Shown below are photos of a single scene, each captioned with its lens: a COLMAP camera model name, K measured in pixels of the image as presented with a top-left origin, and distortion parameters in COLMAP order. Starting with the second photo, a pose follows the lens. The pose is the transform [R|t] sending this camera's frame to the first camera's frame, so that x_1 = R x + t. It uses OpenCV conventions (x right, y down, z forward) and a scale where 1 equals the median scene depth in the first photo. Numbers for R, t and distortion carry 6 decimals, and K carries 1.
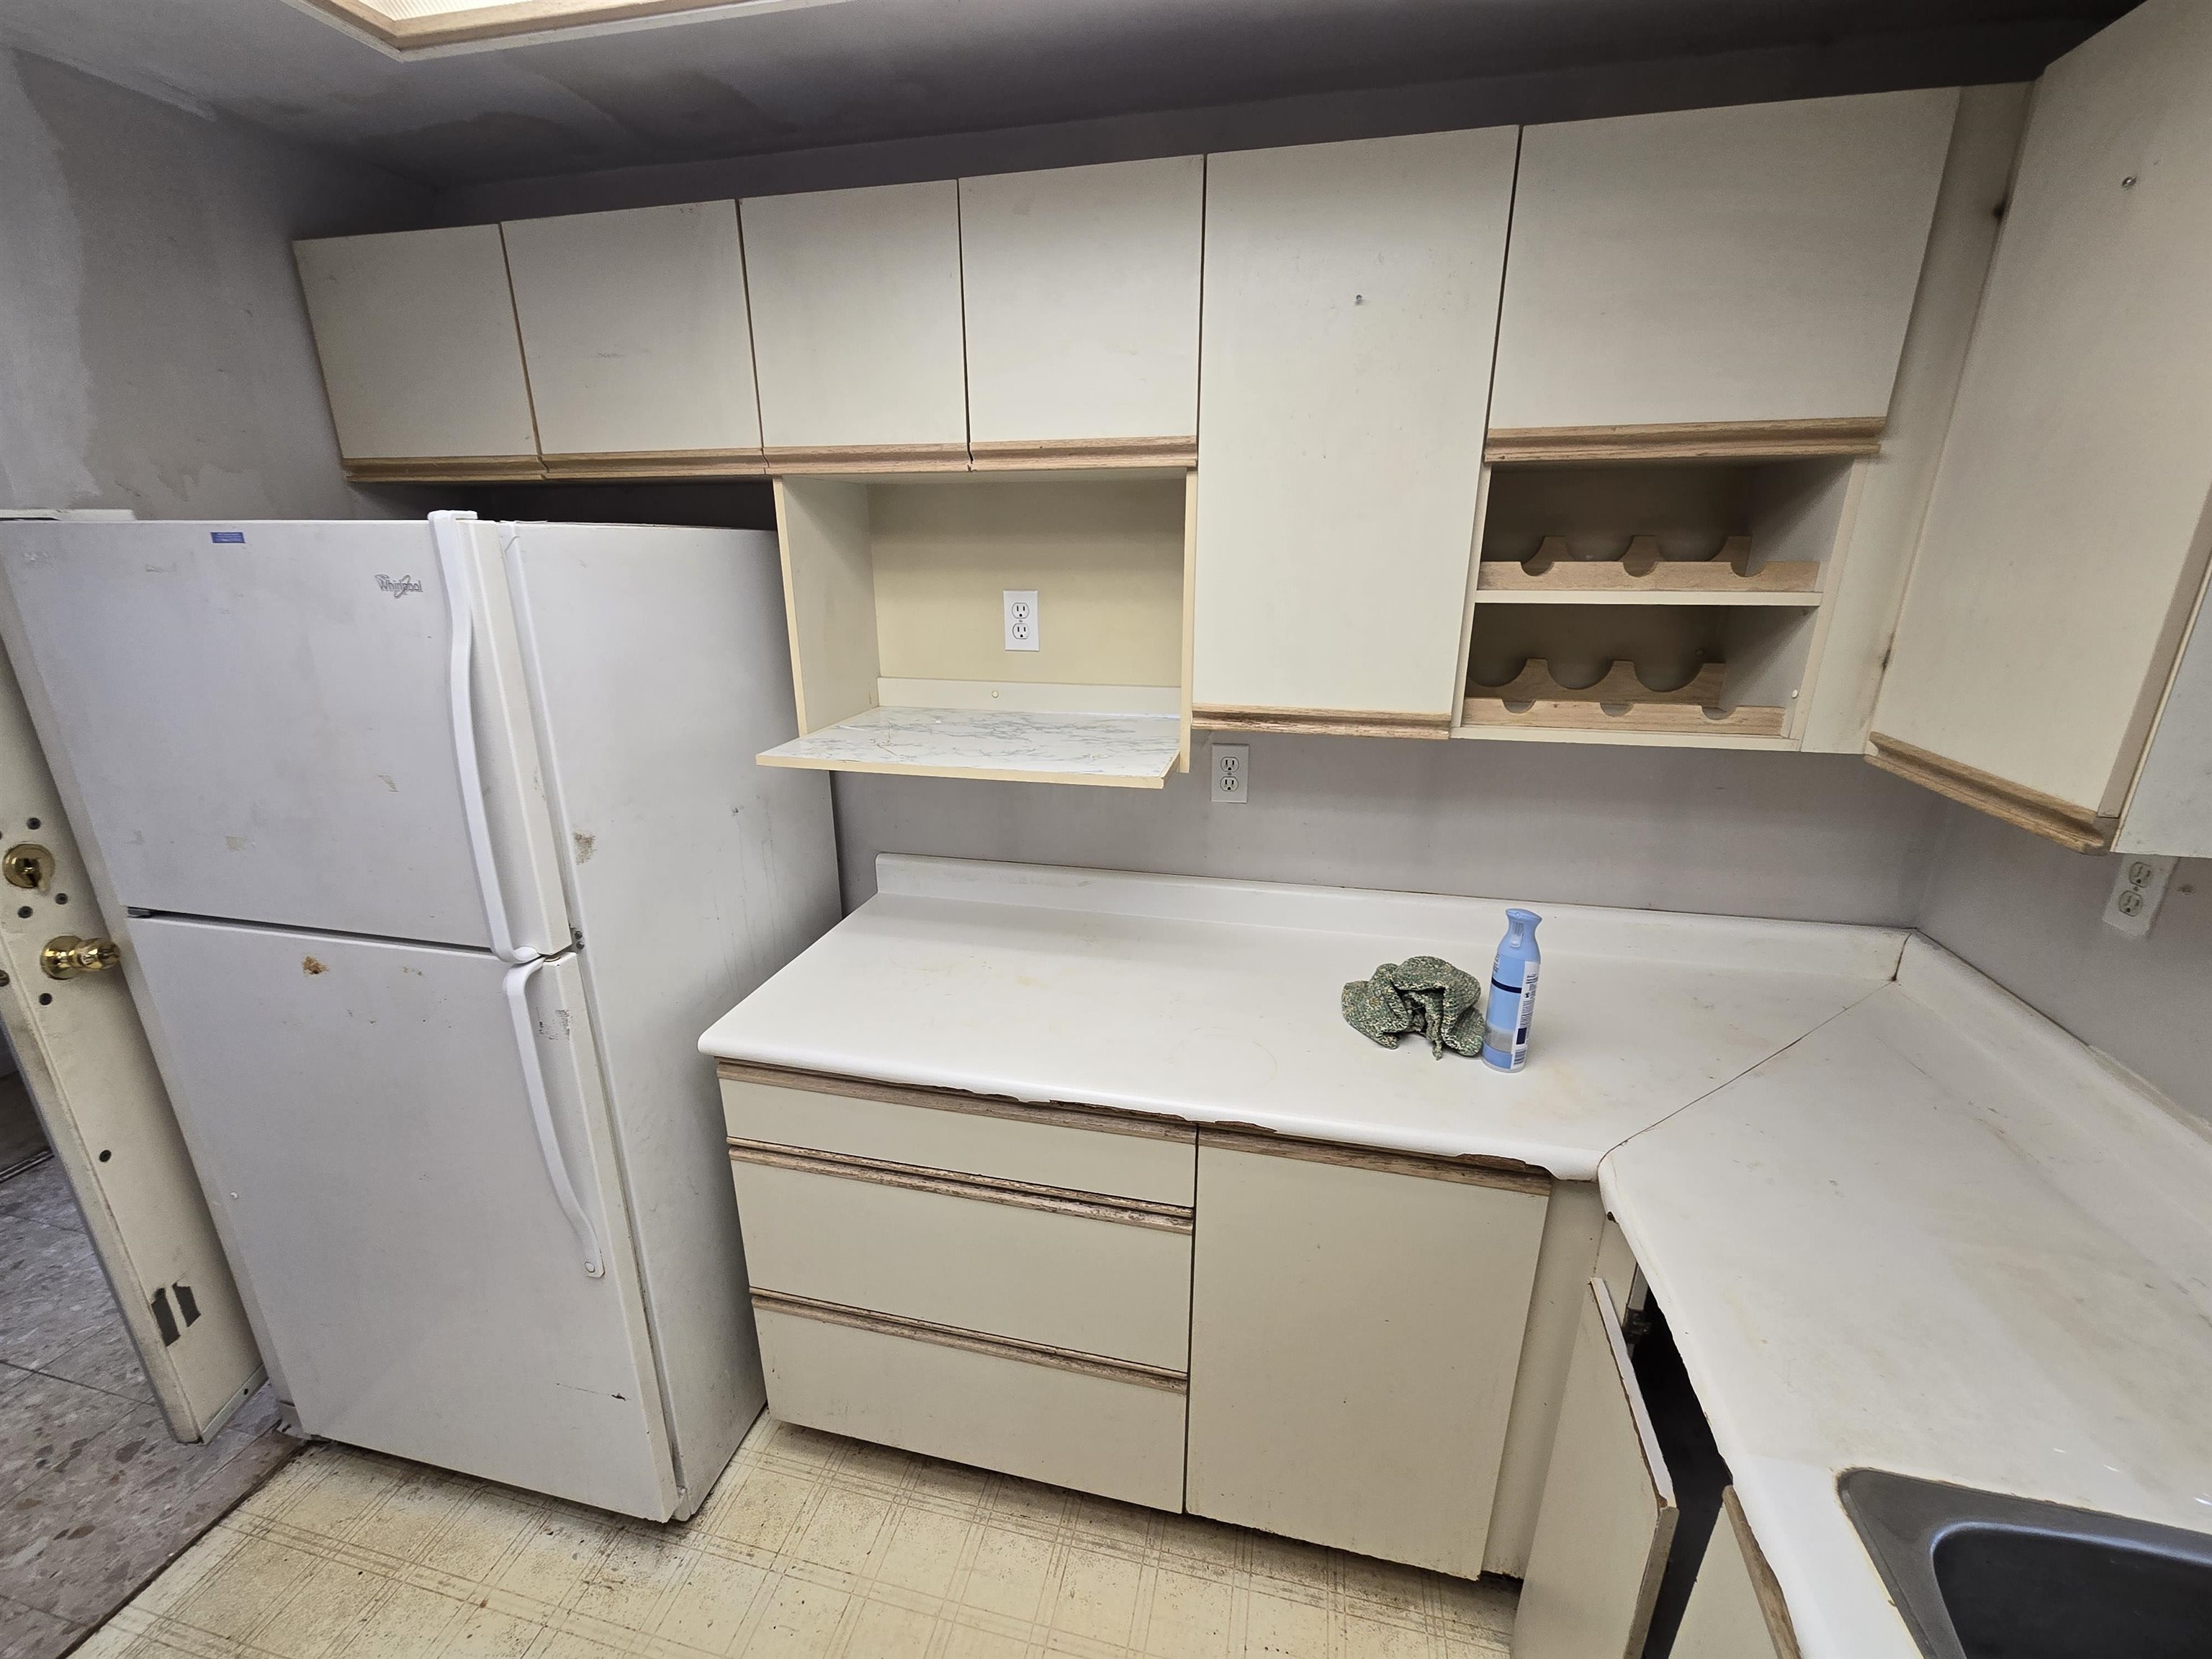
lens RADIAL K [[913.6, 0, 1103.4], [0, 913.6, 833.2], [0, 0, 1]] dist [-0.001451, -0.000047]
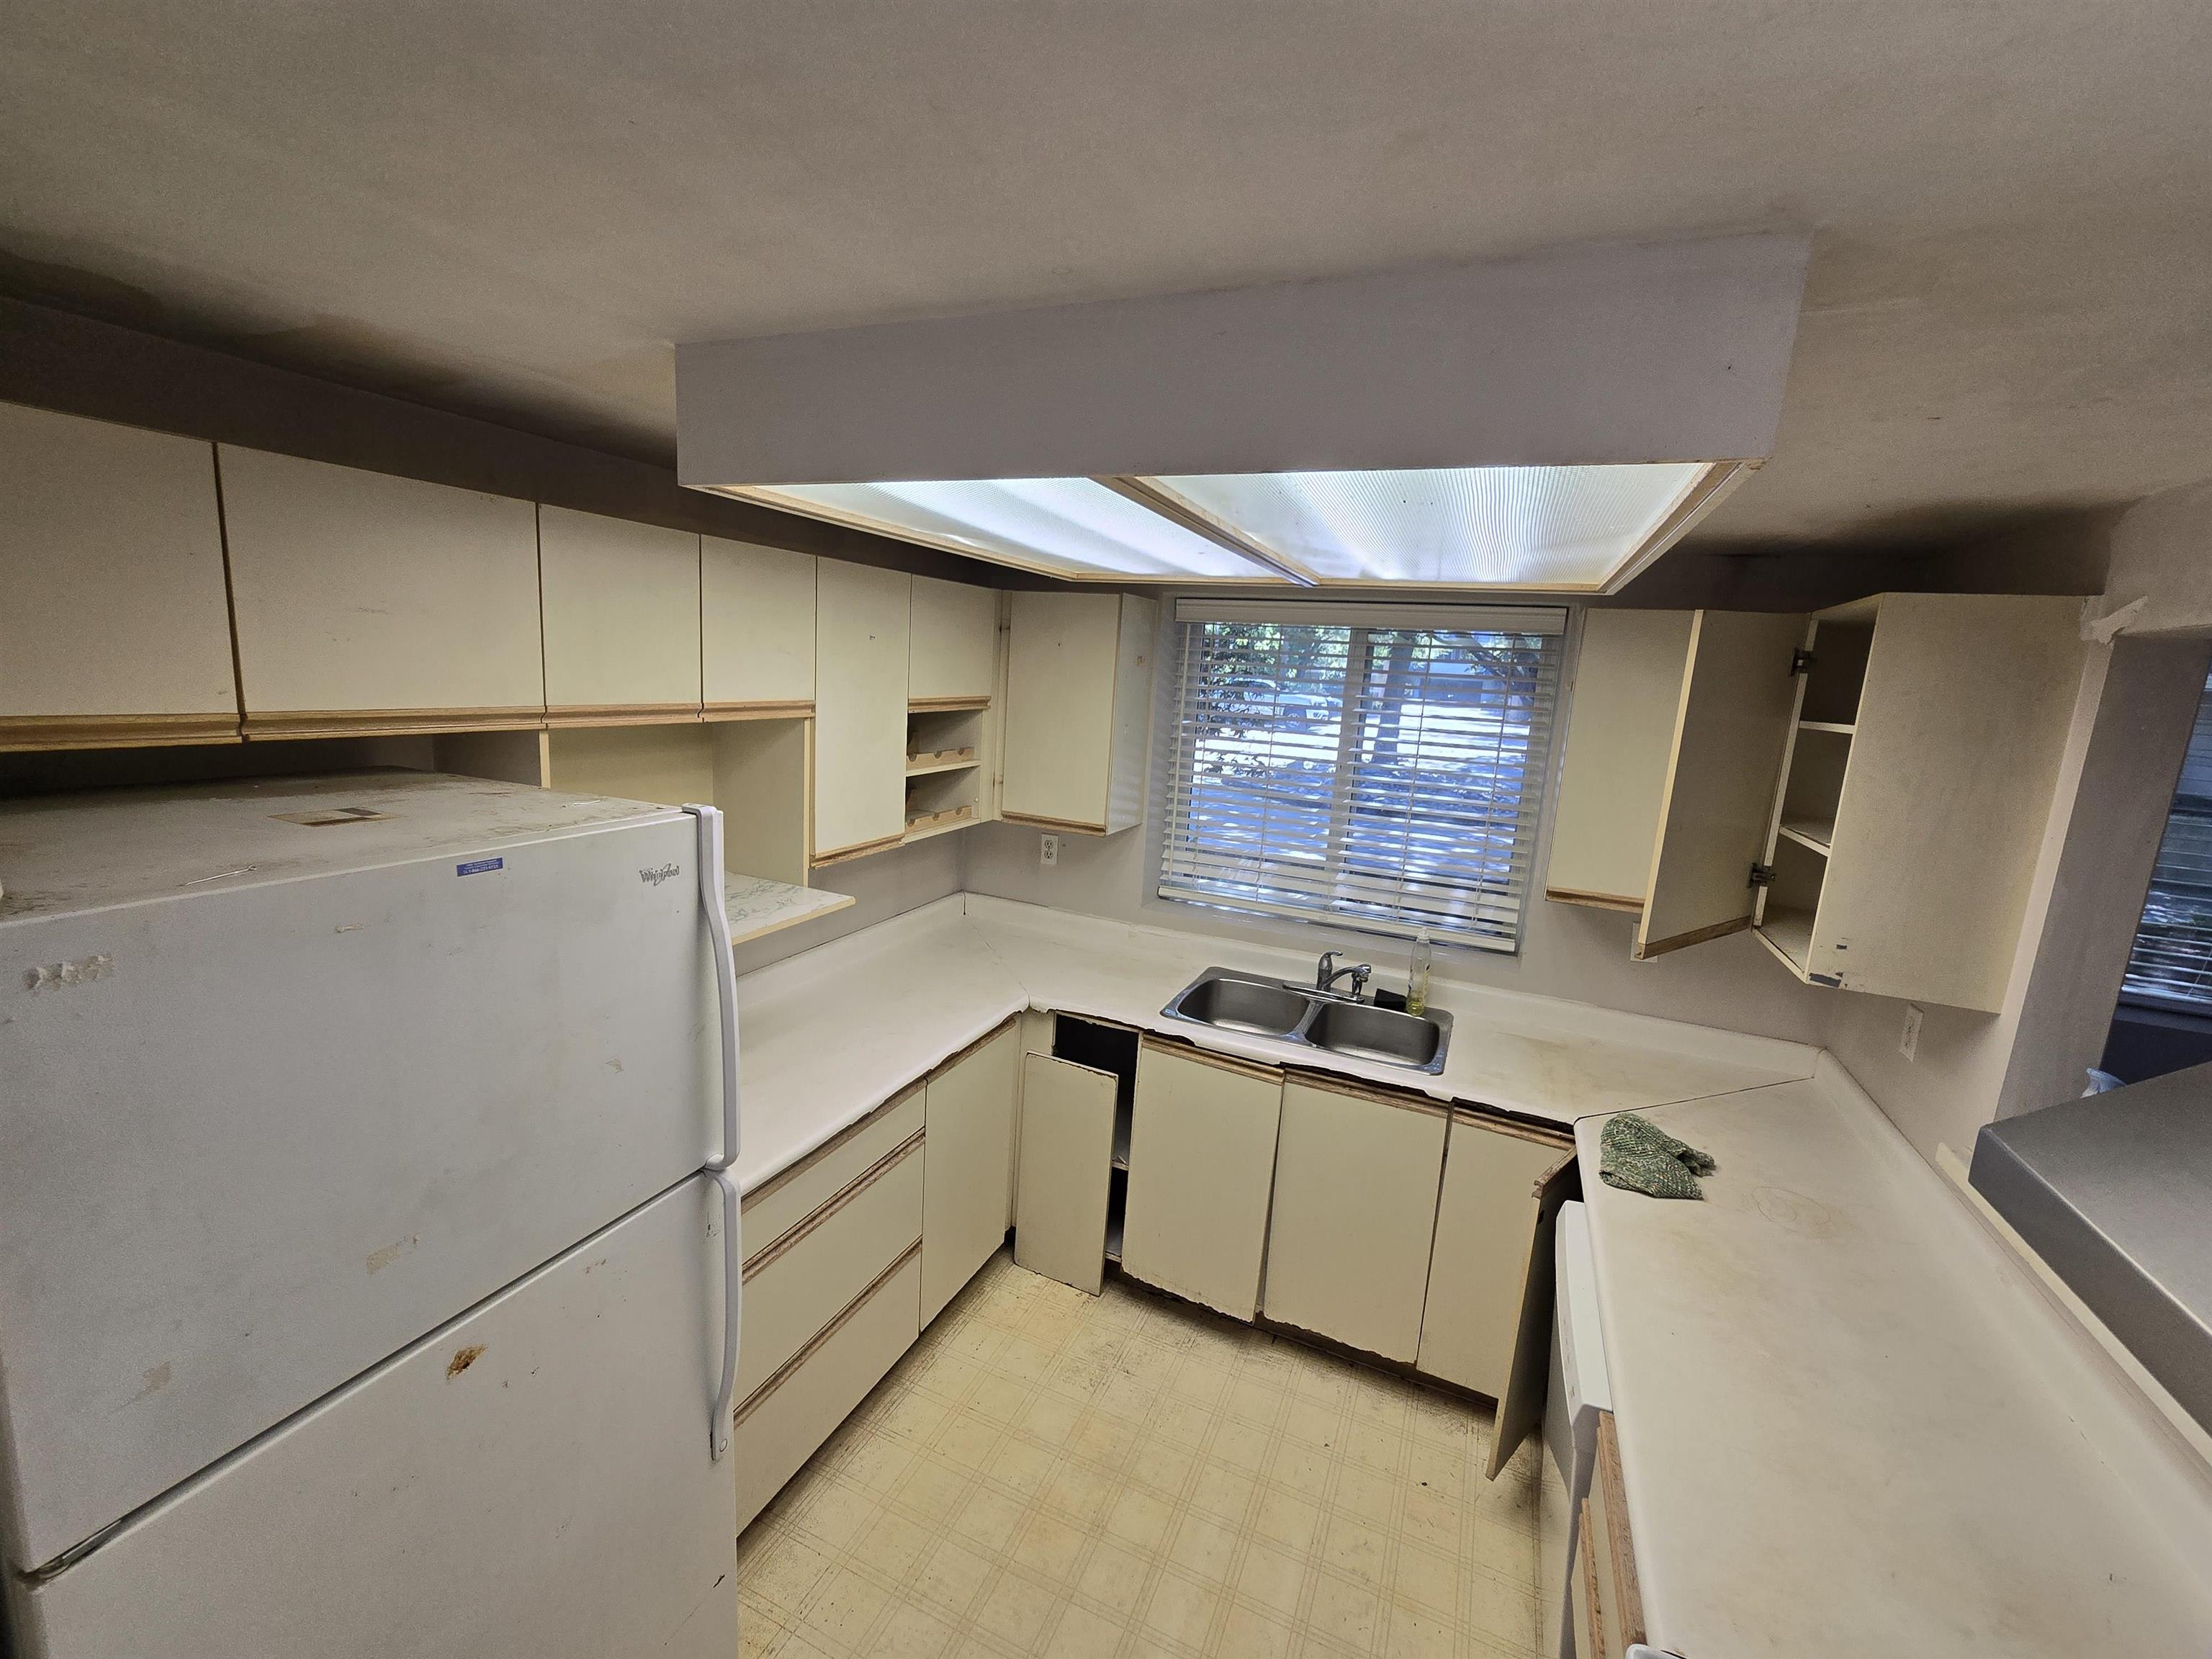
lens RADIAL K [[913.6, 0, 1103.3], [0, 913.6, 823.0], [0, 0, 1]] dist [-0.001451, -0.000047]
pose [[0.177120, -0.157558, 0.971496, -1.475504], [0.241696, 0.963838, 0.112251, -0.271180], [-0.954050, 0.214925, 0.208796, 0.173961]]
